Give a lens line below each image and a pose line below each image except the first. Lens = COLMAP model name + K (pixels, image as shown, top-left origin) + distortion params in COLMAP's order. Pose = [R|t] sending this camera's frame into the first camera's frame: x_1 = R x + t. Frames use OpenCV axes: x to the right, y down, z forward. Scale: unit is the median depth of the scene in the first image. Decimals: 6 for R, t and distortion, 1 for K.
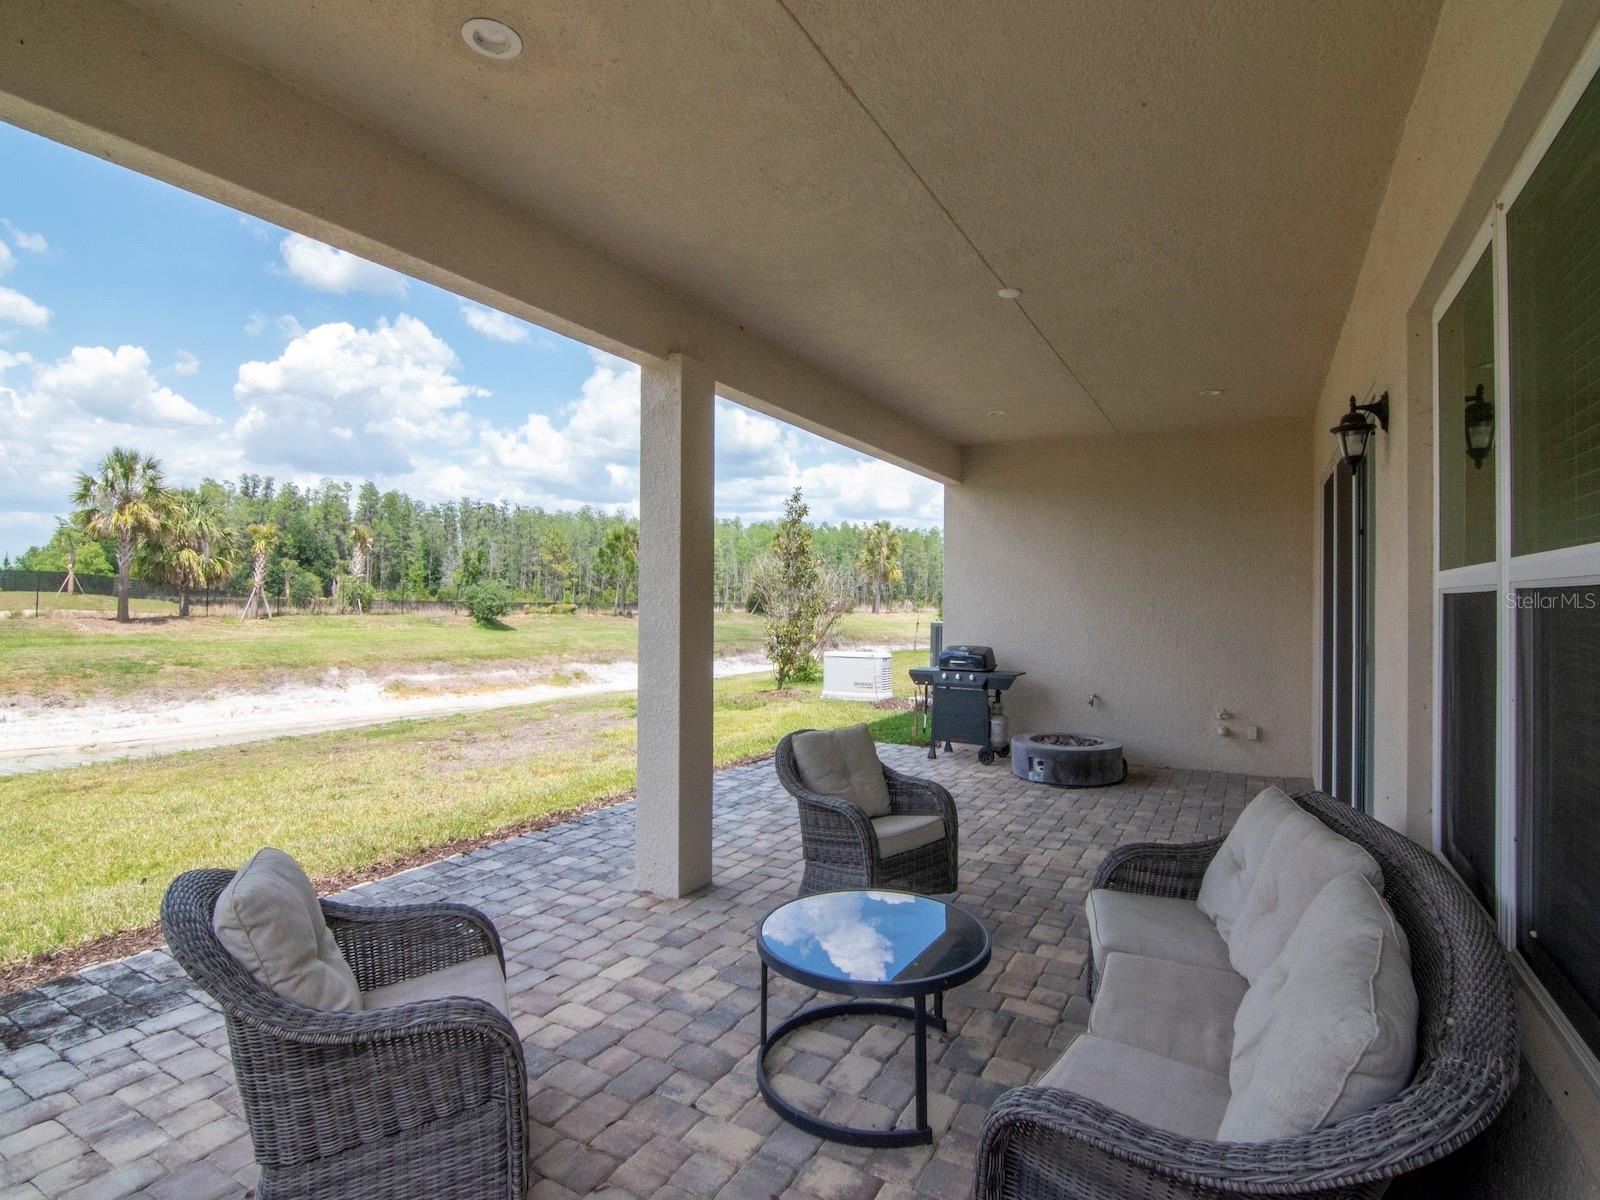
lens RADIAL K [[779.4, 0, 806.8], [0, 779.4, 608.2], [0, 0, 1]] dist [-0.017101, -0.004988]
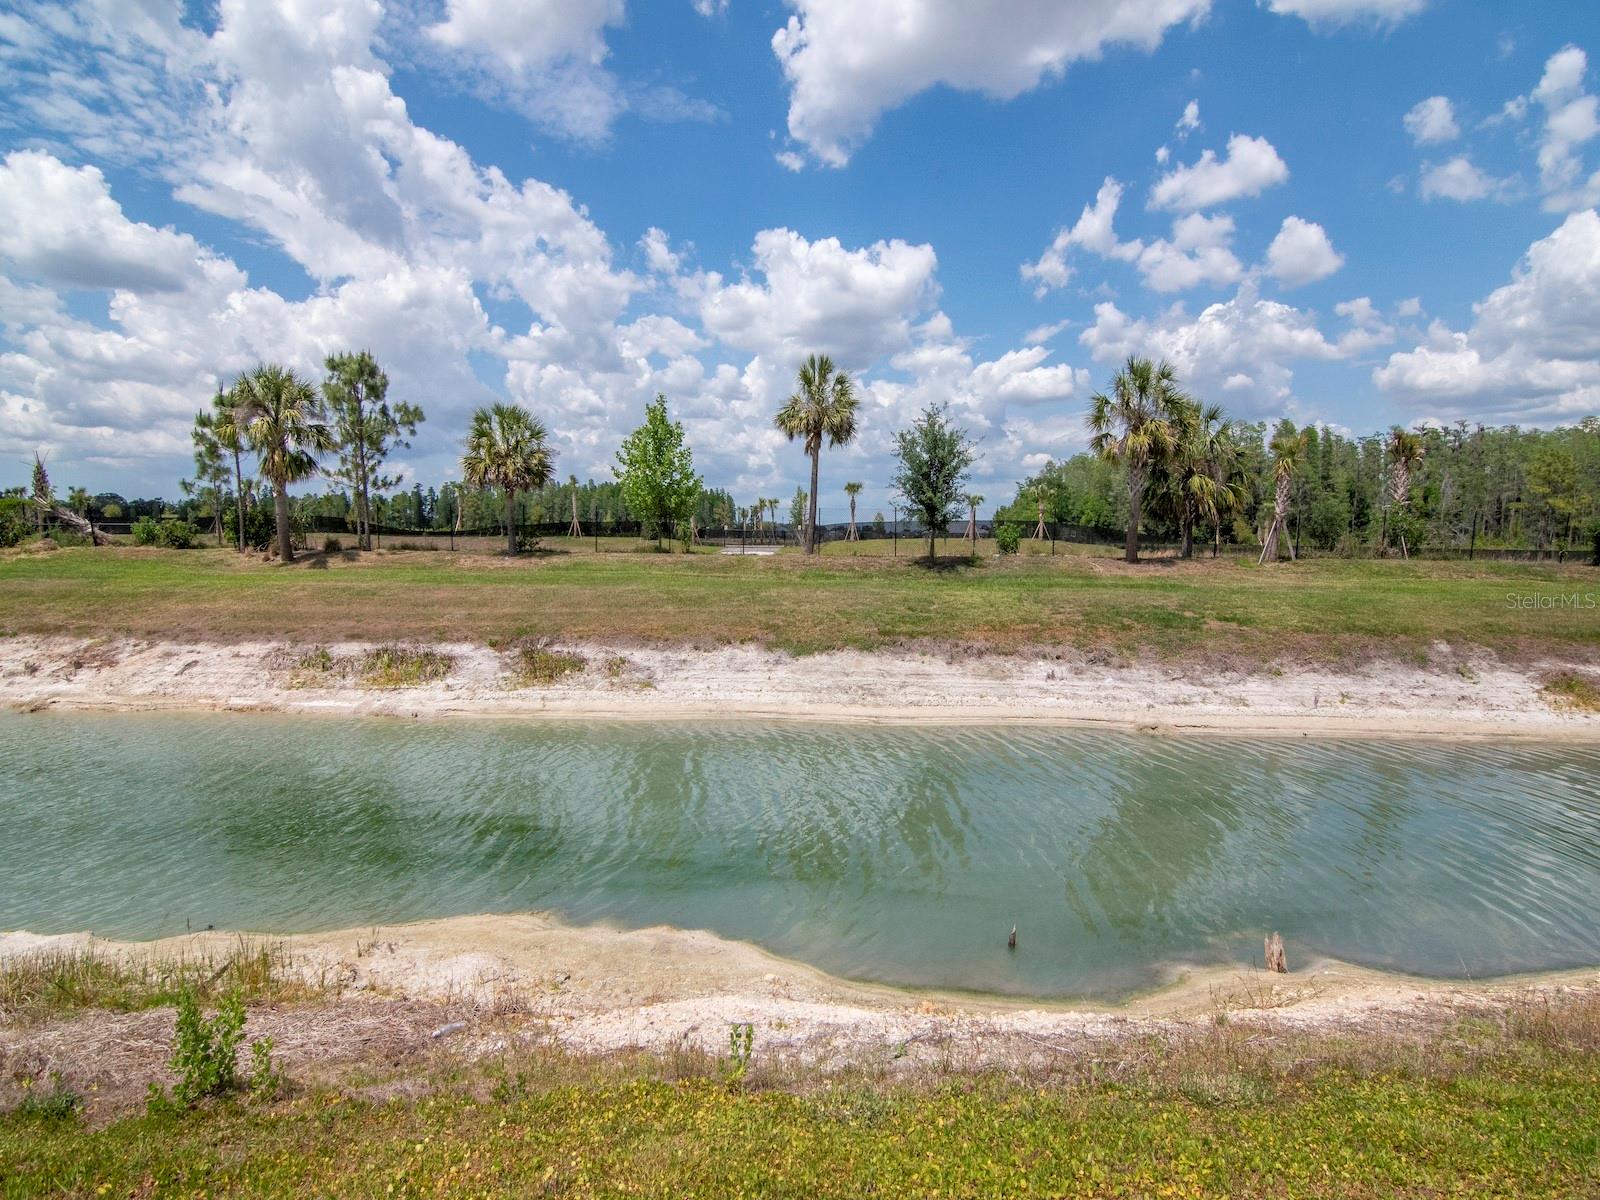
lens RADIAL K [[779.4, 0, 821.2], [0, 779.4, 604.8], [0, 0, 1]] dist [-0.017101, -0.004988]
pose [[0.533686, 0.060332, -0.843528, -0.374221], [-0.011780, 0.997886, 0.063920, 0.015216], [0.845601, -0.024177, 0.533268, 0.262312]]
